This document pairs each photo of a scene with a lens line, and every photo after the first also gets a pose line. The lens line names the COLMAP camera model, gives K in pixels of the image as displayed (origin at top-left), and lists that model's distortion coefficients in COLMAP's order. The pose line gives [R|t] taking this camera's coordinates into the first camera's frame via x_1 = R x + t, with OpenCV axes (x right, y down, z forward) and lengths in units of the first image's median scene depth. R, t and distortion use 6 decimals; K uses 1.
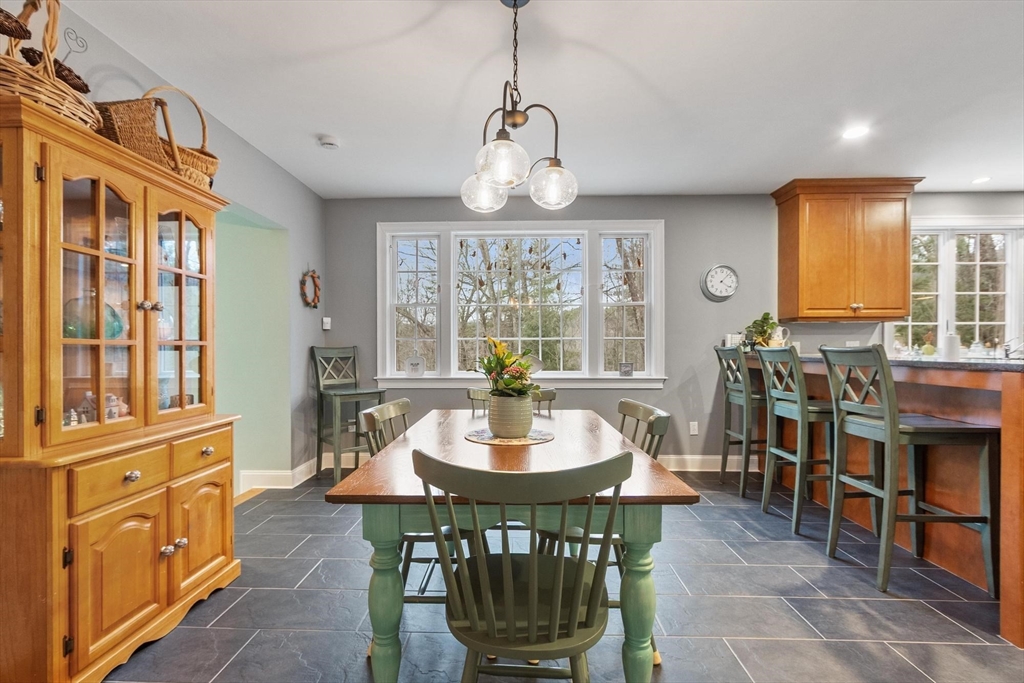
lens RADIAL K [[455.3, 0, 508.8], [0, 455.3, 348.8], [0, 0, 1]] dist [-0.001895, 0.000122]
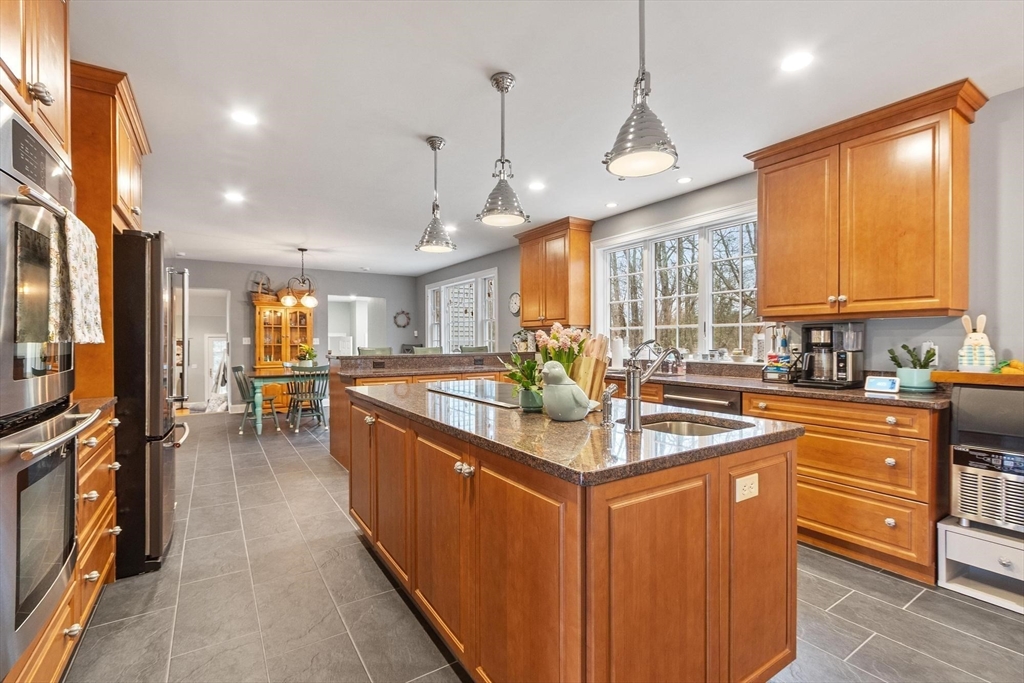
lens RADIAL K [[450.4, 0, 505.7], [0, 450.4, 342.9], [0, 0, 1]] dist [0.001835, 0.000411]
pose [[0.570129, 0.005575, -0.821537, 1.826388], [-0.004755, 0.999983, 0.003486, -0.023827], [0.821542, 0.001919, 0.570145, 0.125461]]
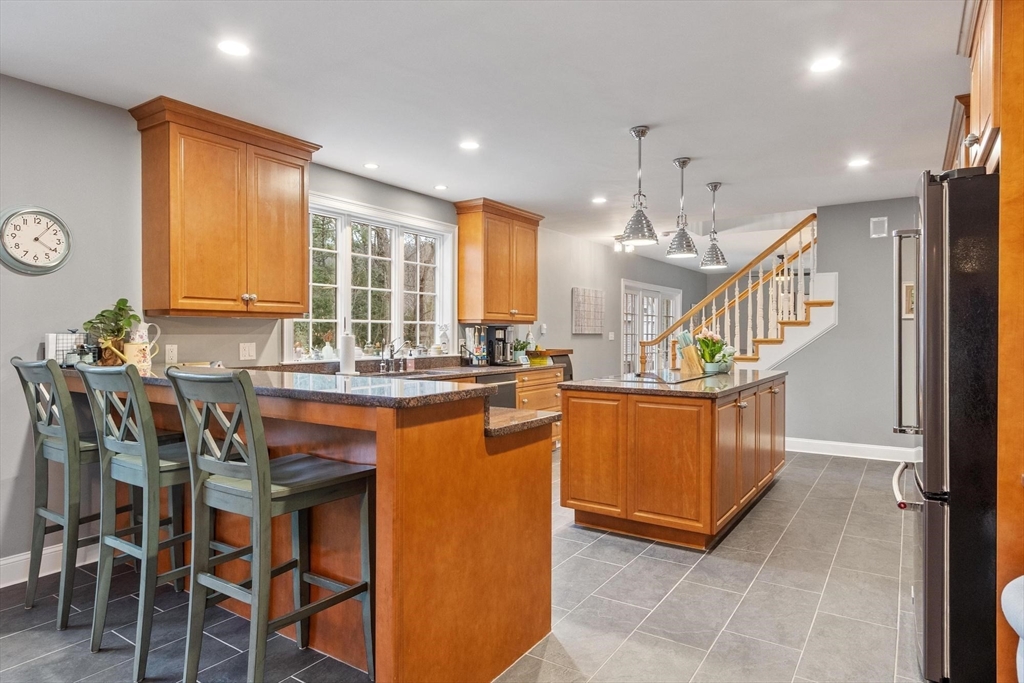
lens RADIAL K [[601.9, 0, 509.1], [0, 601.9, 334.1], [0, 0, 1]] dist [0.004397, 0.000993]
pose [[0.527630, -0.000088, 0.849474, 0.158457], [0.003275, 0.999993, -0.001931, -0.030760], [-0.849468, 0.003801, 0.527627, 0.128072]]
